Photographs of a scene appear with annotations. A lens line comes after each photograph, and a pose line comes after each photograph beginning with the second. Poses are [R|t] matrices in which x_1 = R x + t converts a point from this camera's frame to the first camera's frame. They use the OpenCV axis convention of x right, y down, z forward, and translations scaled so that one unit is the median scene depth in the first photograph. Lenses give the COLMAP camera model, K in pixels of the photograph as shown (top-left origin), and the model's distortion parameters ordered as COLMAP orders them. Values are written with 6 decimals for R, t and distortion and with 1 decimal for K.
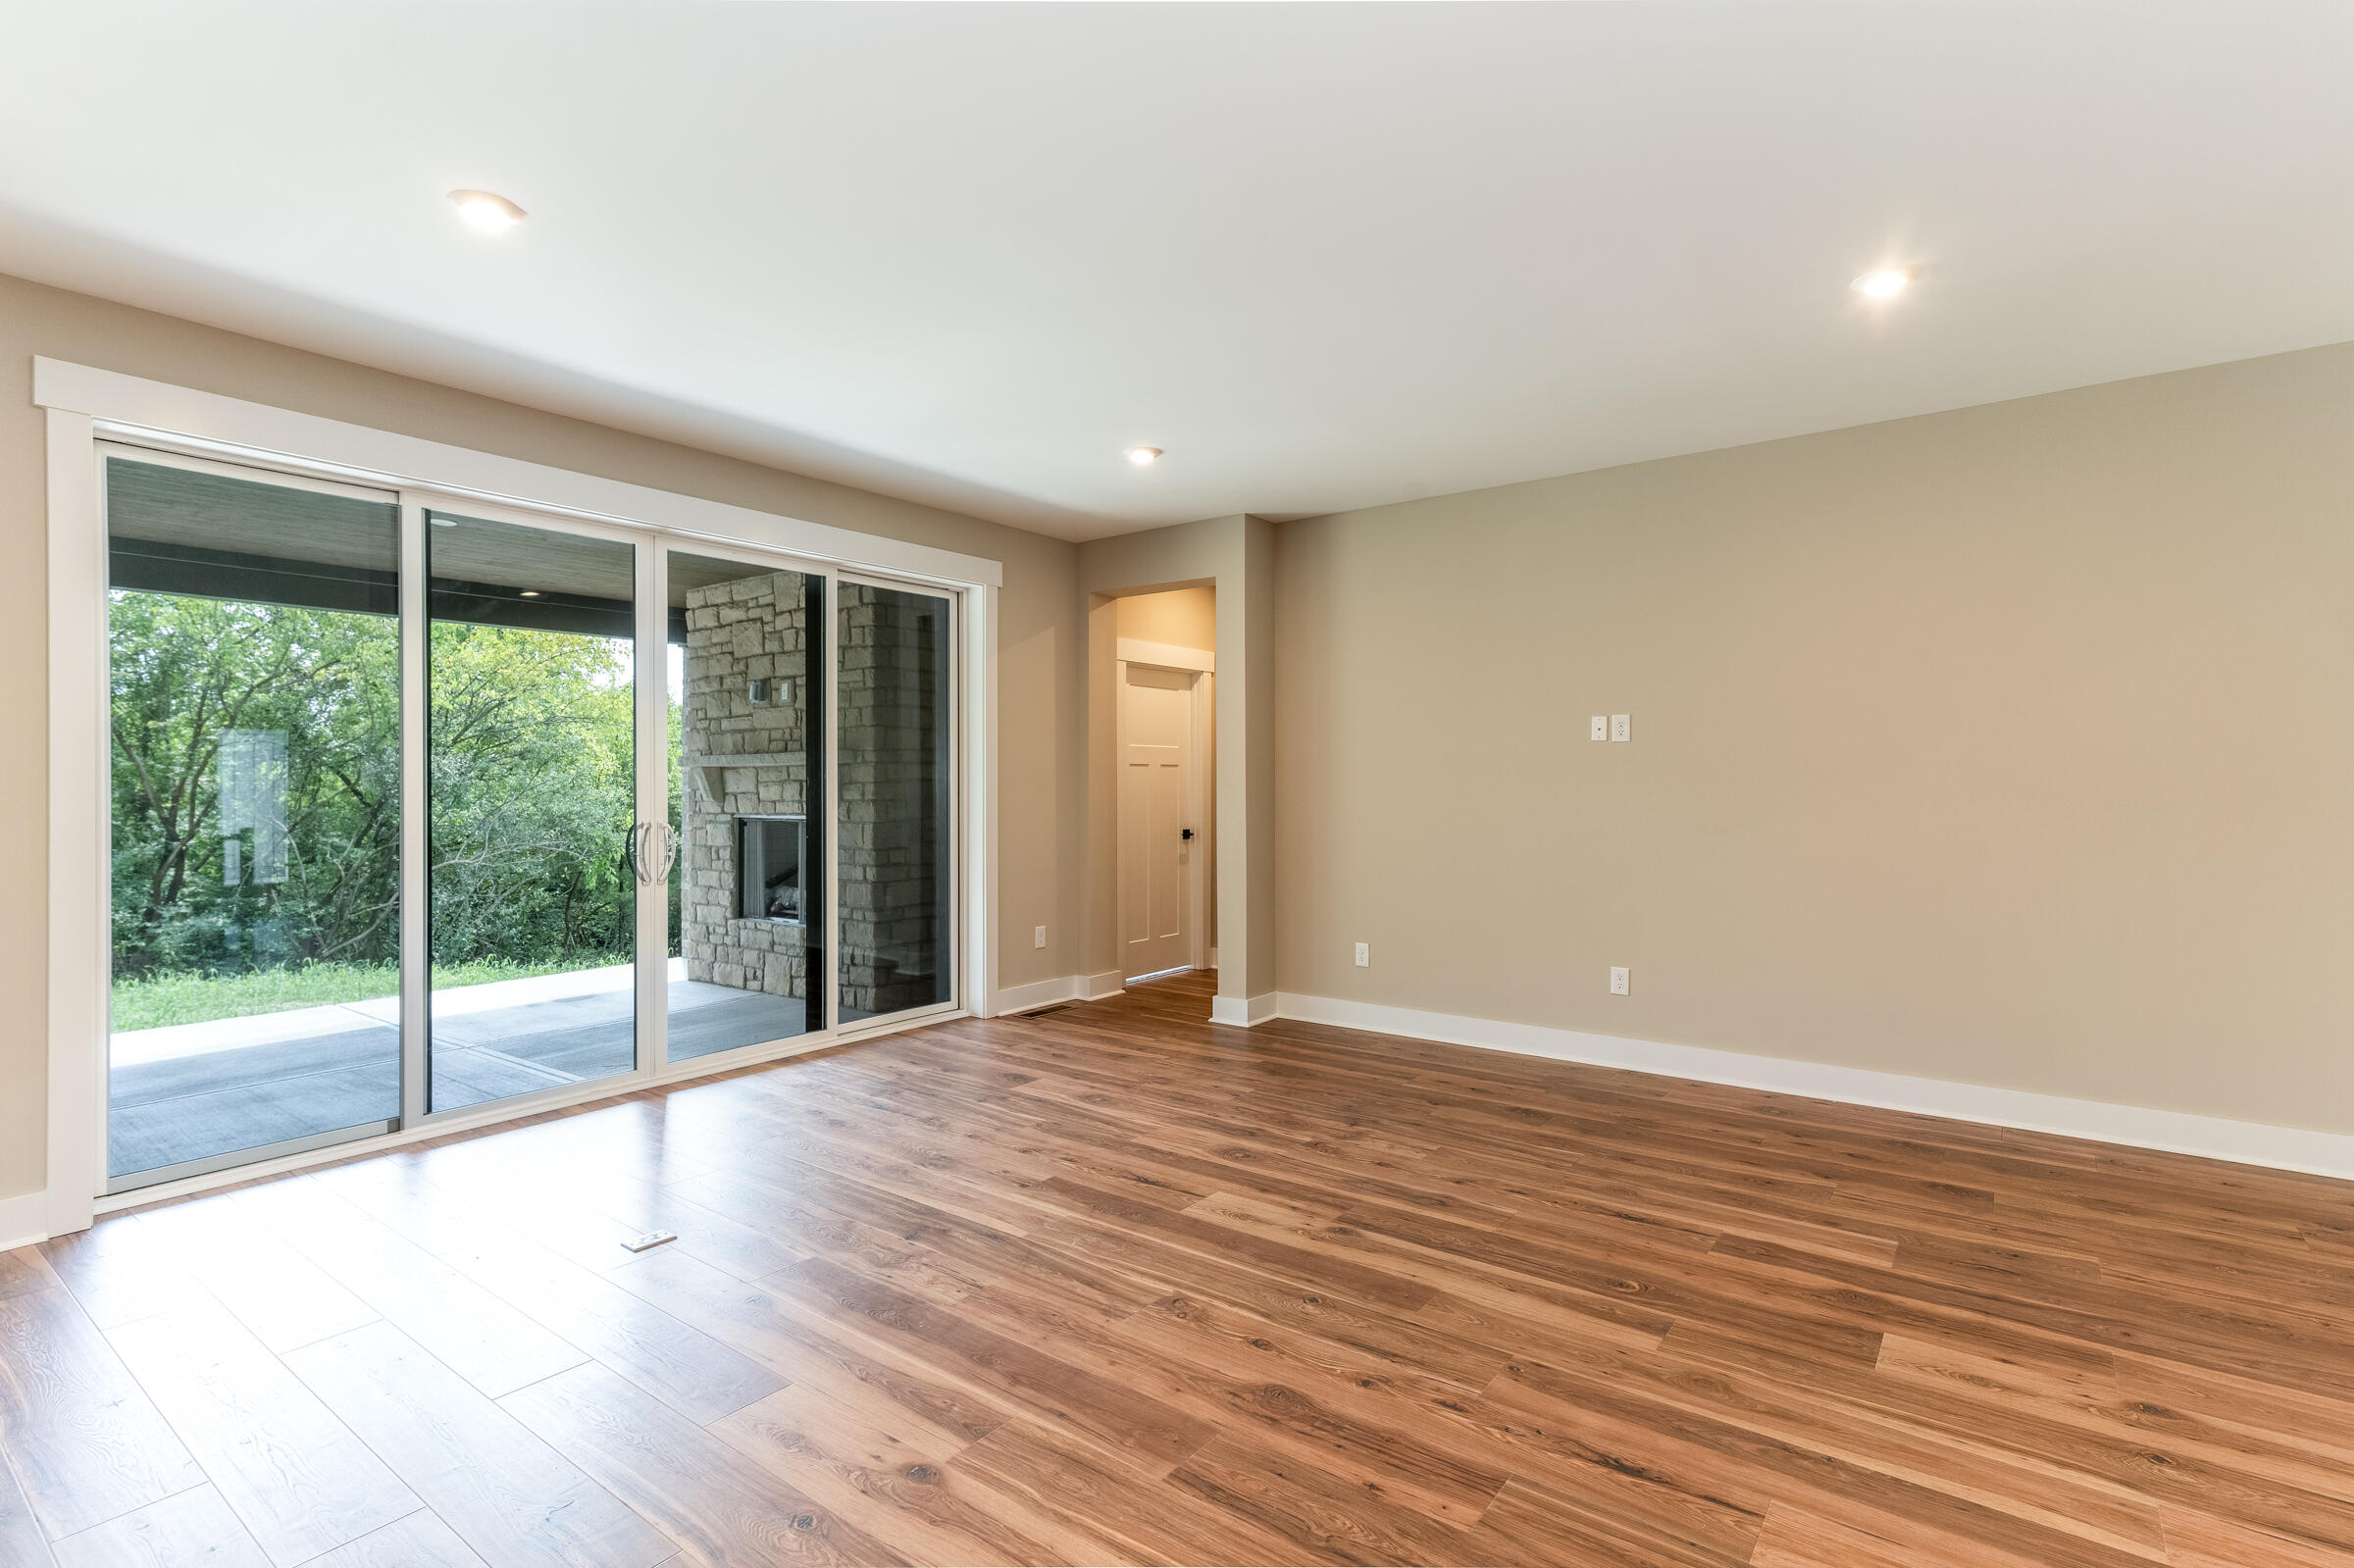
lens RADIAL K [[1114.8, 0, 1183.5], [0, 1114.8, 779.1], [0, 0, 1]] dist [0.011937, 0.002303]
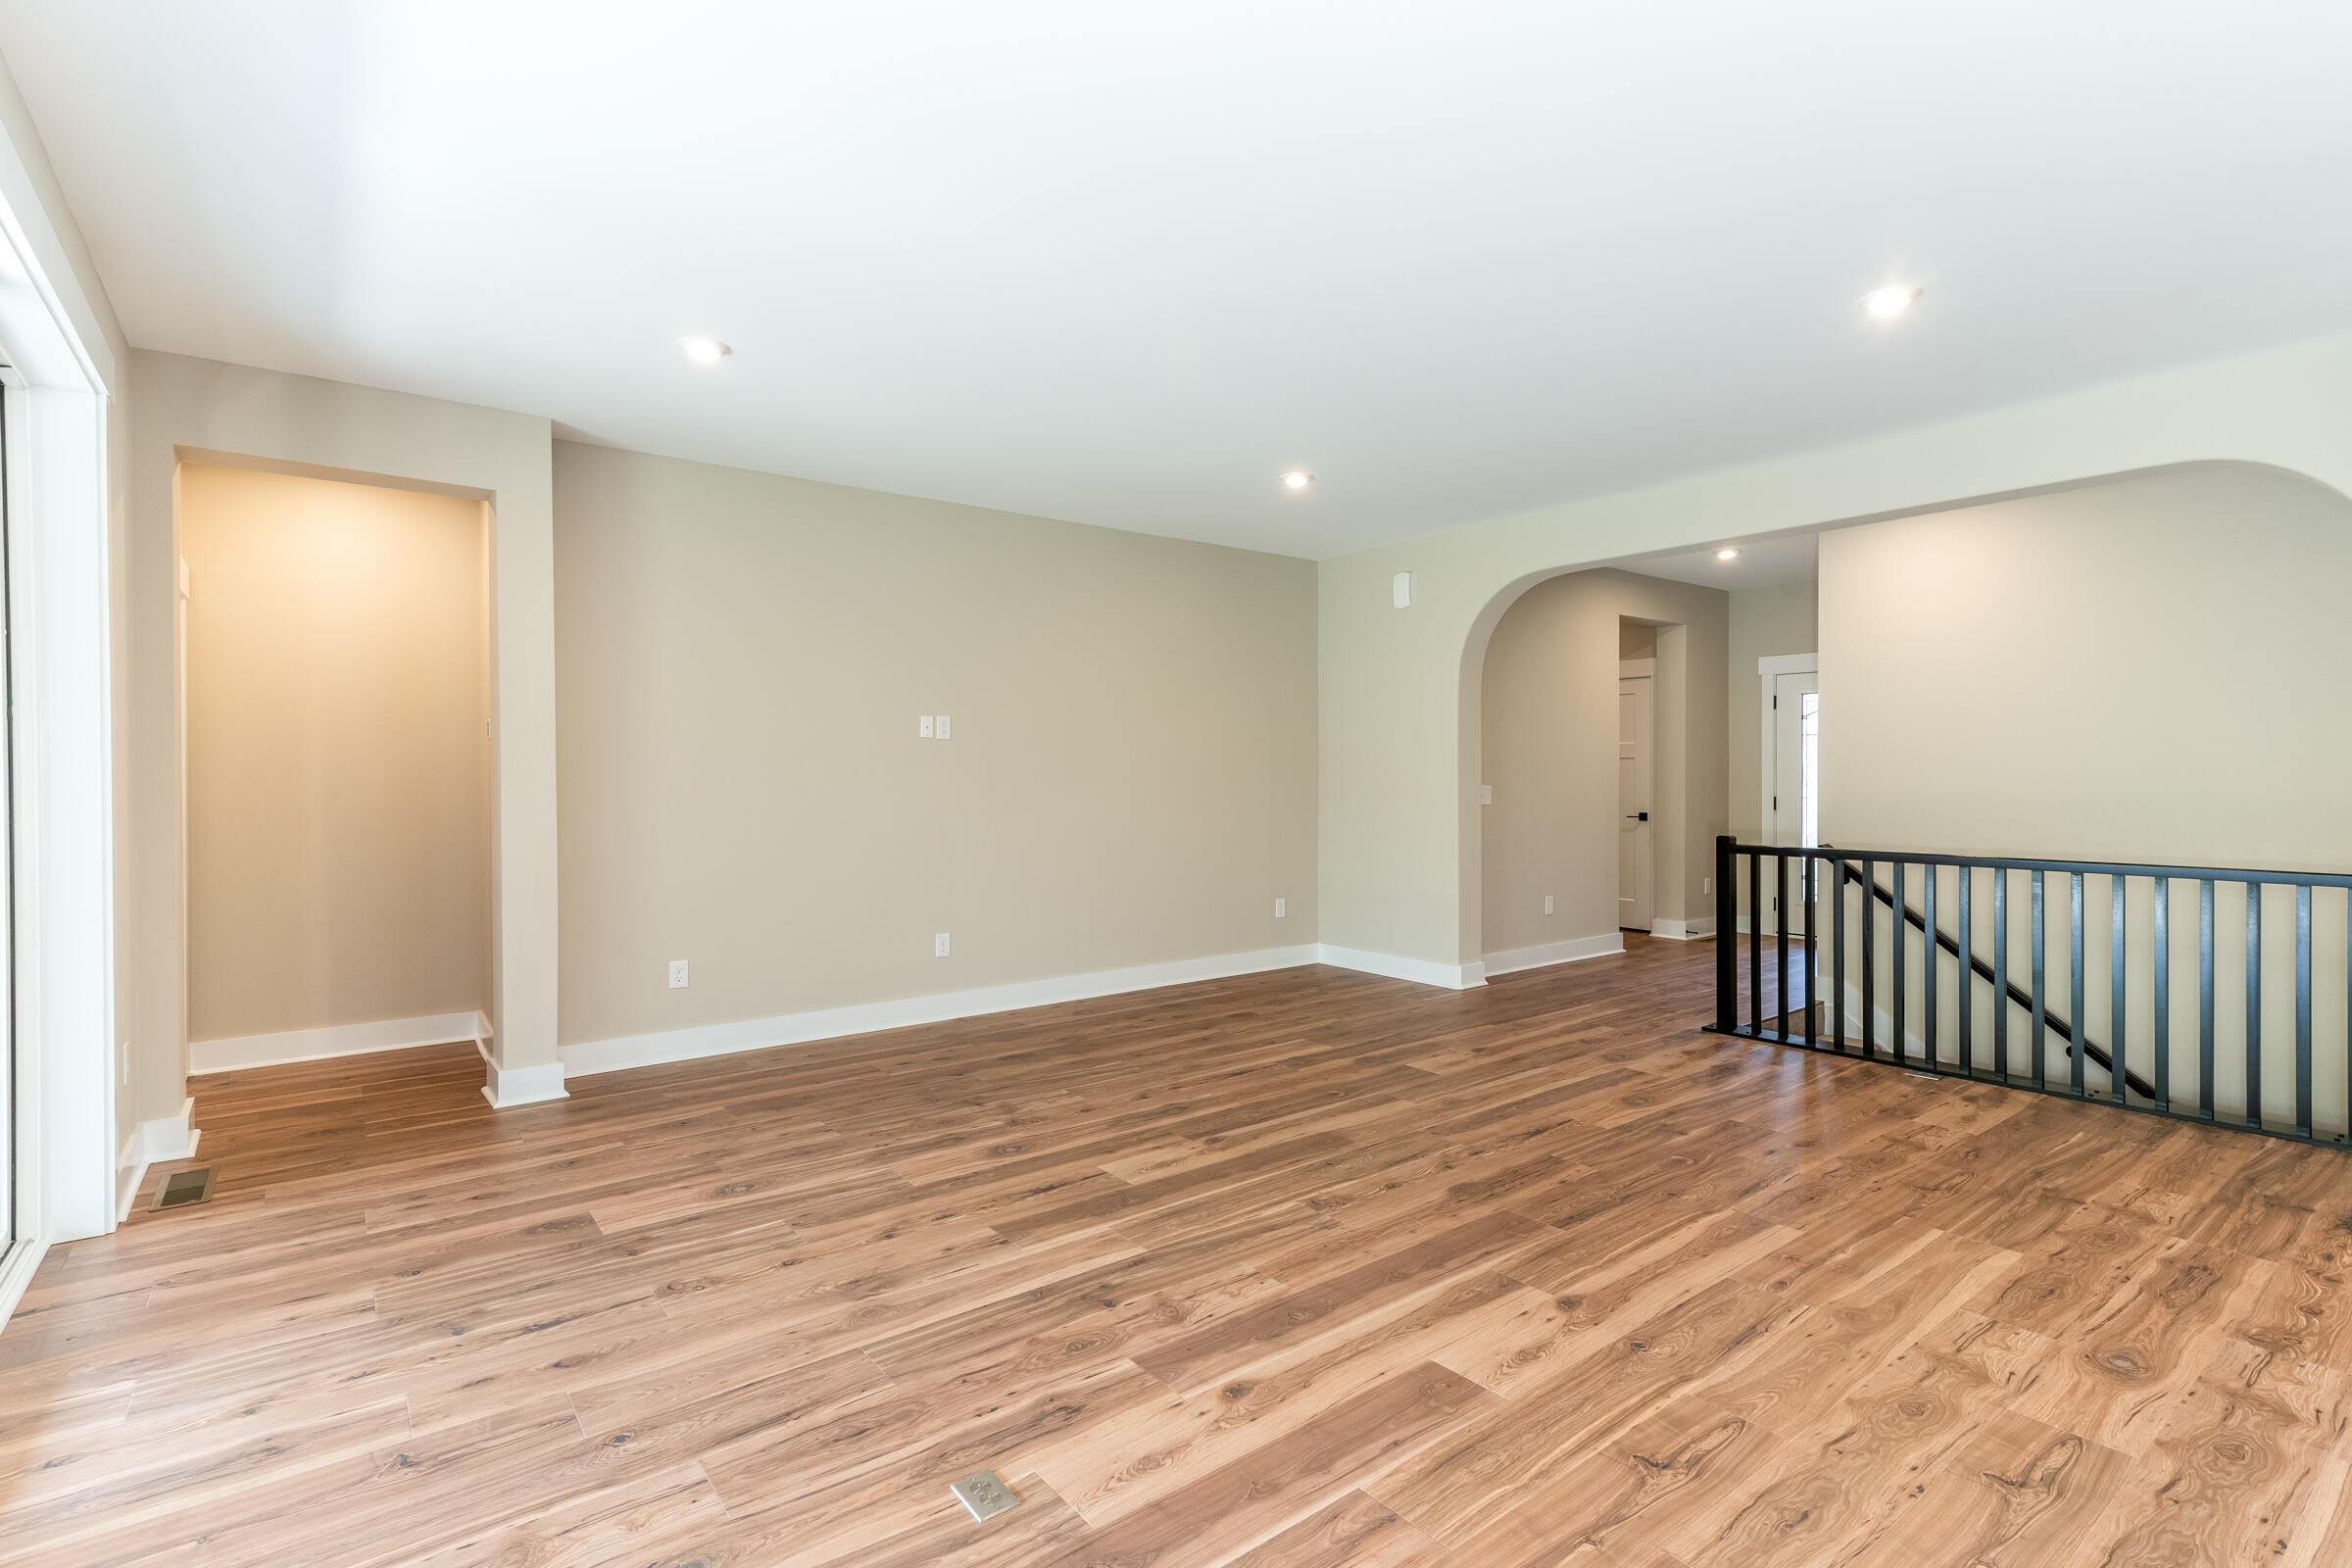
lens RADIAL K [[1114.0, 0, 1187.8], [0, 1114.0, 798.9], [0, 0, 1]] dist [0.011937, 0.002303]
pose [[0.253677, -0.023006, 0.967015, -0.949410], [-0.000626, 0.999713, 0.023949, 0.000601], [-0.967289, -0.006681, 0.253590, 0.657134]]
